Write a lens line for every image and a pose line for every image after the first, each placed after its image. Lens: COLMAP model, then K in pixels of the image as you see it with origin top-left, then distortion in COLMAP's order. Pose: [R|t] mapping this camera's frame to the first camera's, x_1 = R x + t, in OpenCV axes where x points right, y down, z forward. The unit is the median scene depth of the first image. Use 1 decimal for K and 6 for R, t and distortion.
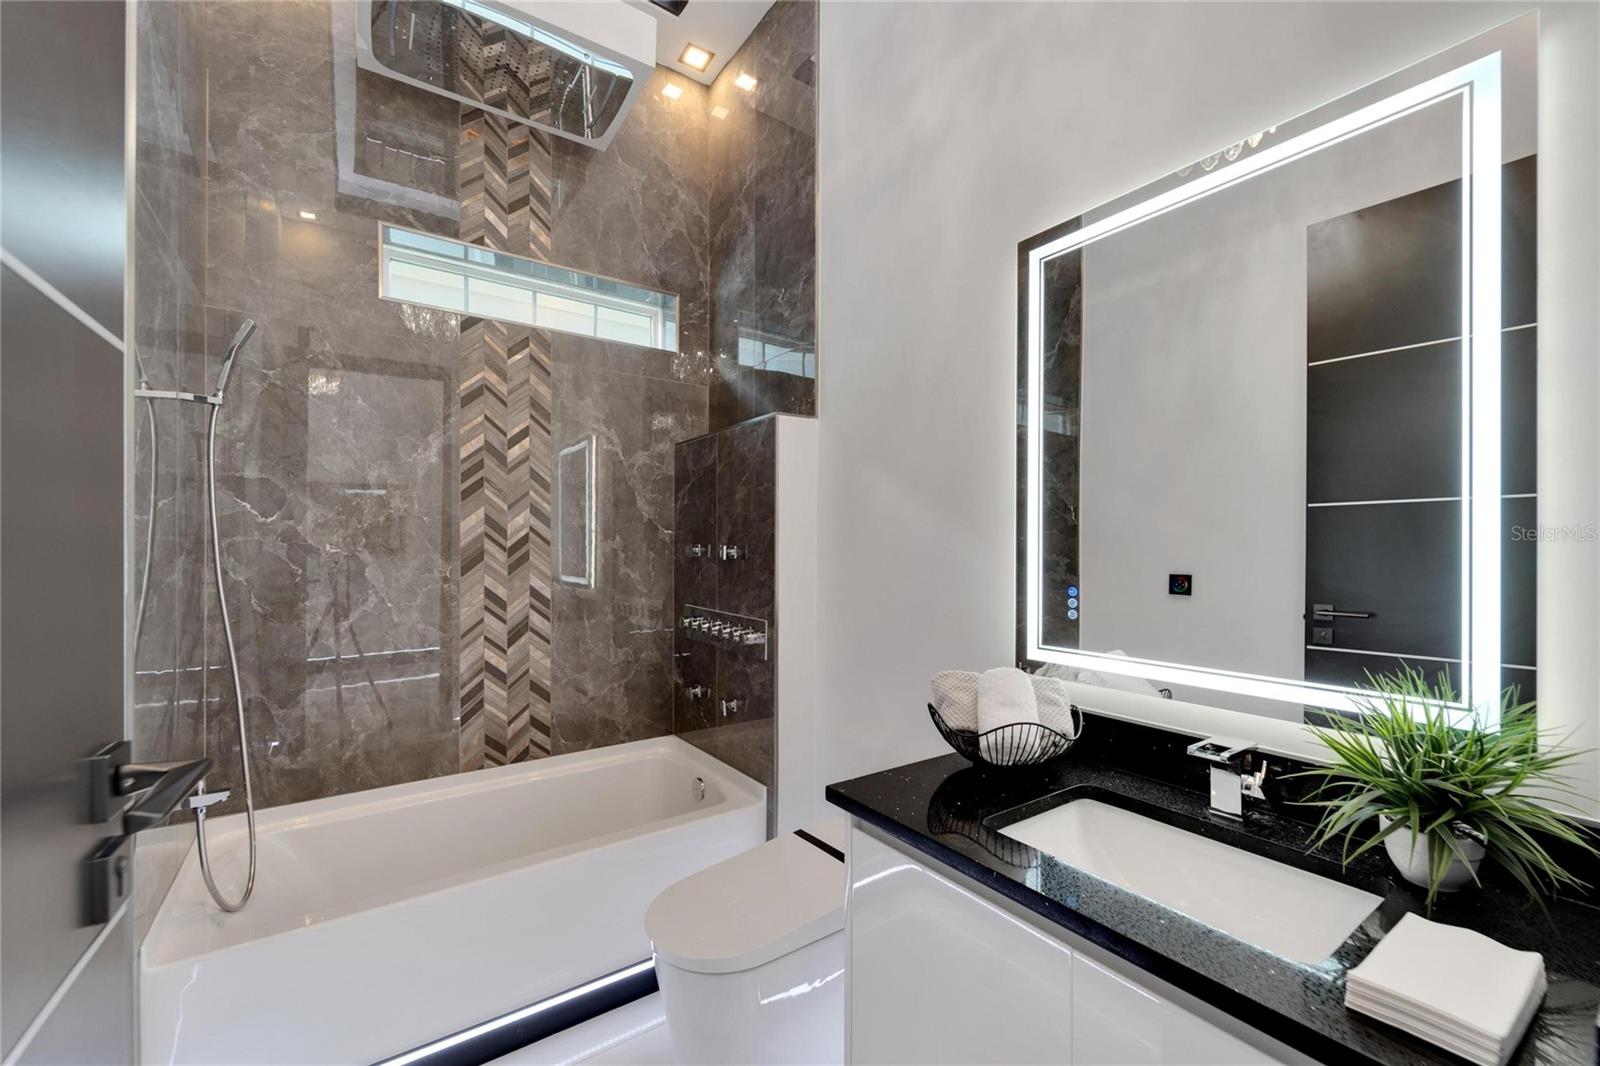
lens RADIAL K [[663.5, 0, 801.6], [0, 663.5, 541.0], [0, 0, 1]] dist [0.017330, -0.000180]
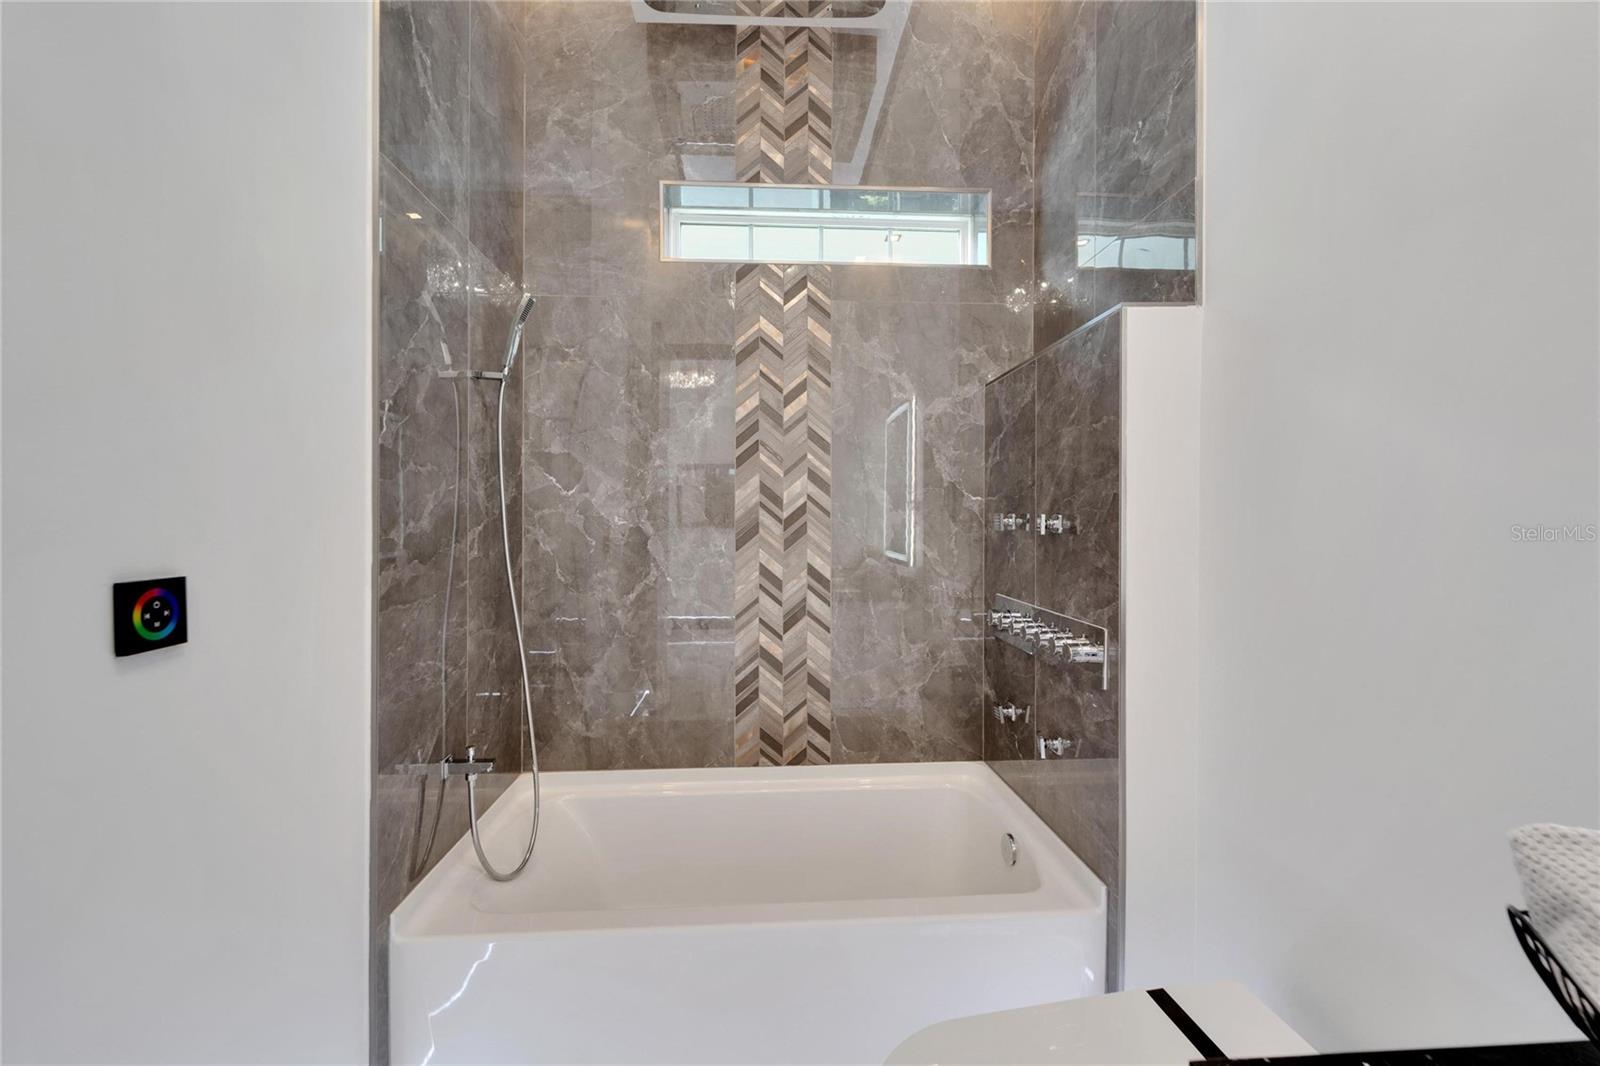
lens RADIAL K [[650.7, 0, 788.0], [0, 650.7, 526.8], [0, 0, 1]] dist [0.000219, -0.000334]
pose [[0.844239, 0.000169, -0.535966, 0.023657], [0.007867, 0.999888, 0.012707, 0.009003], [0.535909, -0.014944, 0.844144, 0.277578]]
